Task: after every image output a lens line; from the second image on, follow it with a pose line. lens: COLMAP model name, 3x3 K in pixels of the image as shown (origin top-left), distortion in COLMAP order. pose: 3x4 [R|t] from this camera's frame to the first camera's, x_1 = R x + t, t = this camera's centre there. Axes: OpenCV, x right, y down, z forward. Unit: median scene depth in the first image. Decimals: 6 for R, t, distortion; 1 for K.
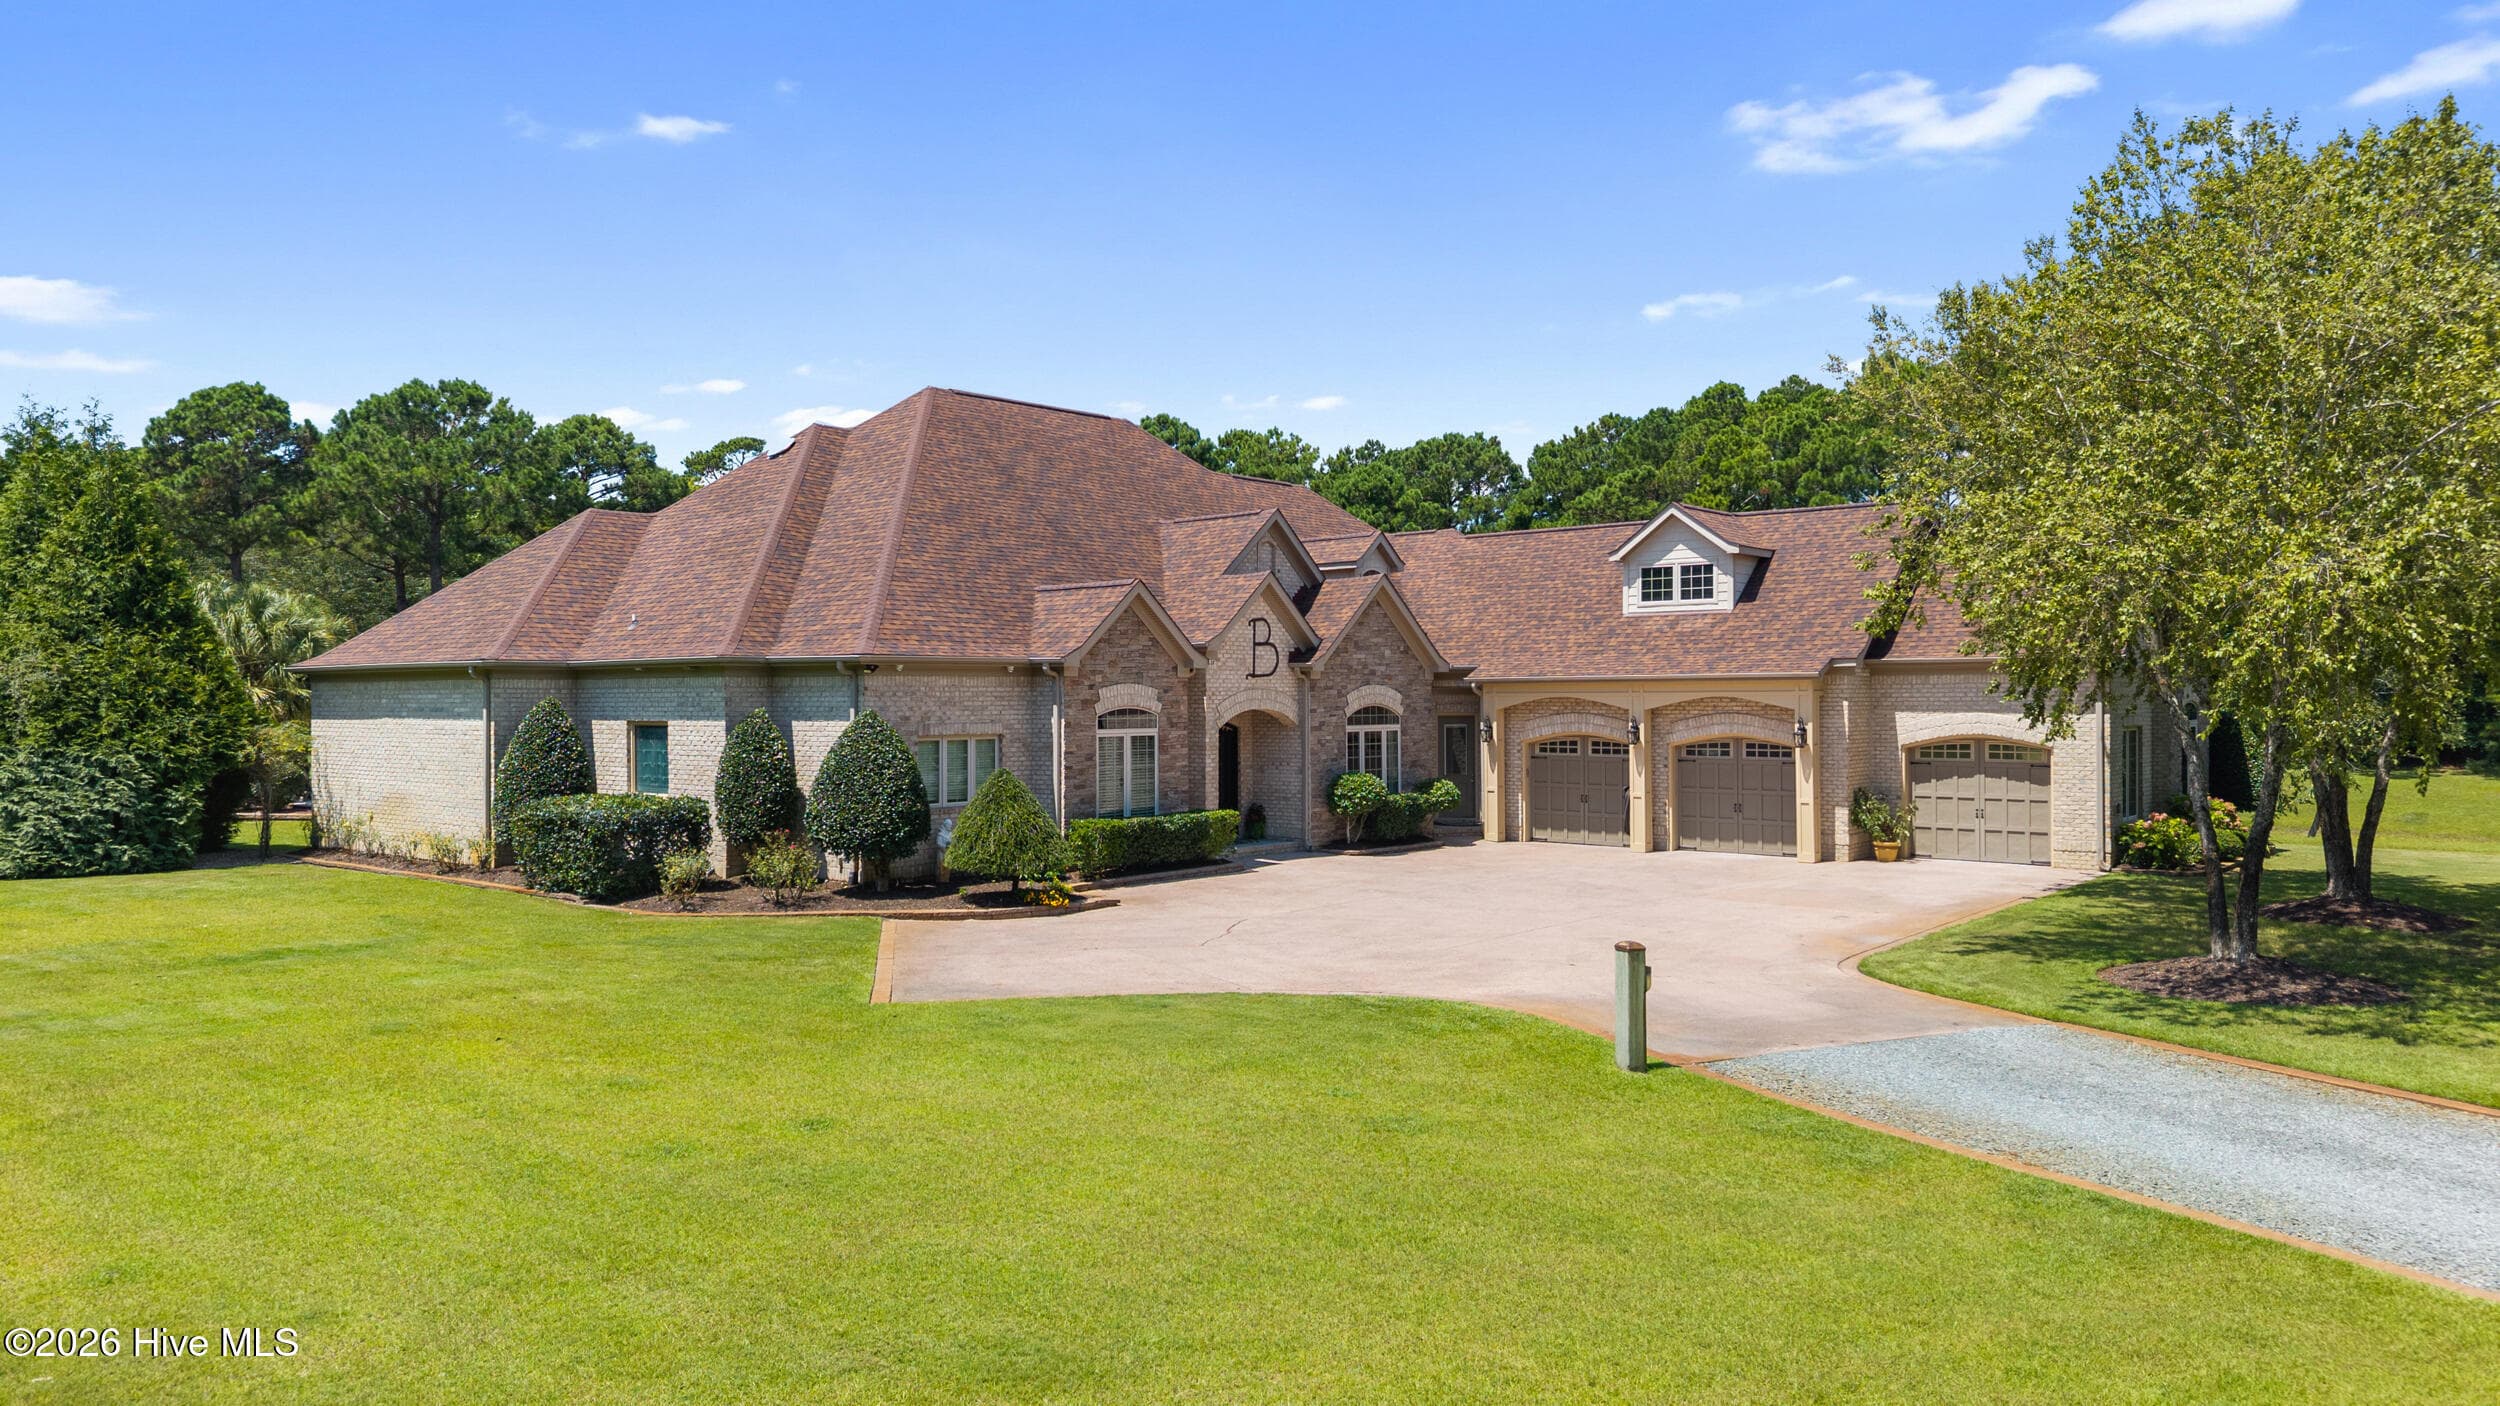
lens RADIAL K [[1655.7, 0, 1250.0], [0, 1655.7, 703.0], [0, 0, 1]] dist [0.117905, -0.192435]
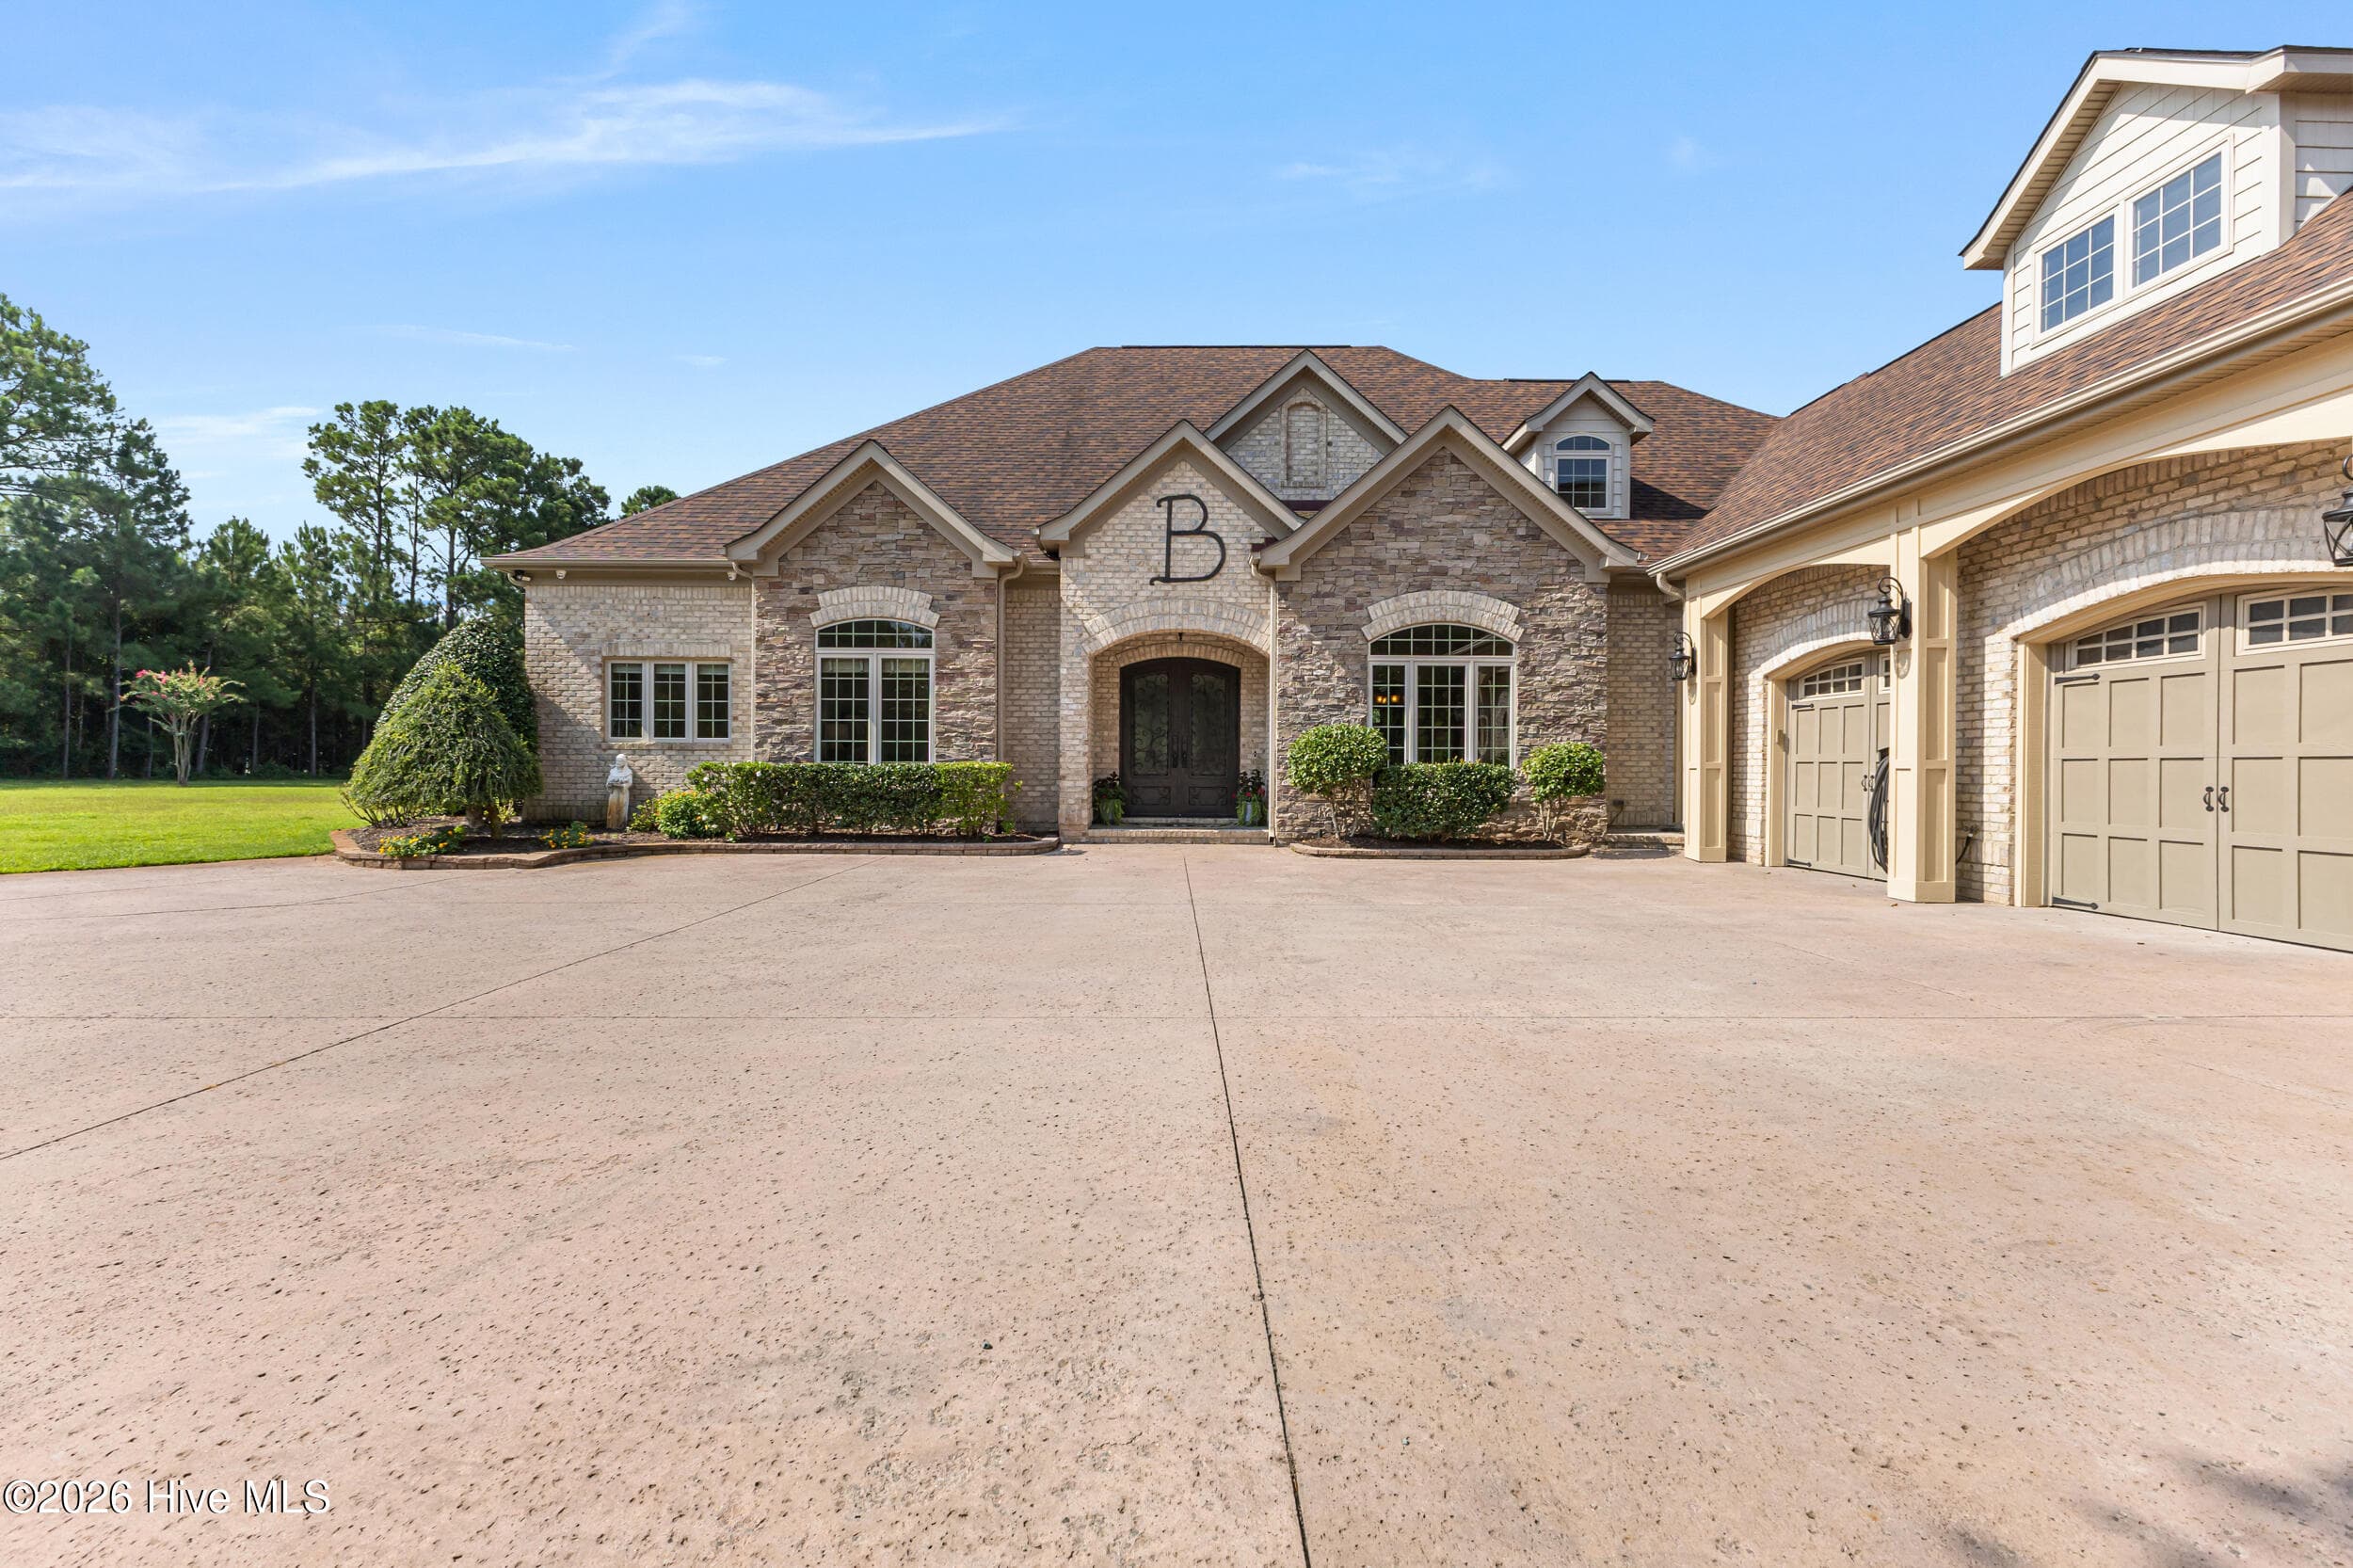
lens RADIAL K [[1023.0, 0, 1176.5], [0, 1023.0, 784.0], [0, 0, 1]] dist [0.001093, 0.000092]
pose [[0.648041, 0.019218, -0.761363, 0.329894], [-0.012235, 0.999815, 0.014823, 0.061824], [0.761507, -0.000290, 0.648157, 0.736575]]
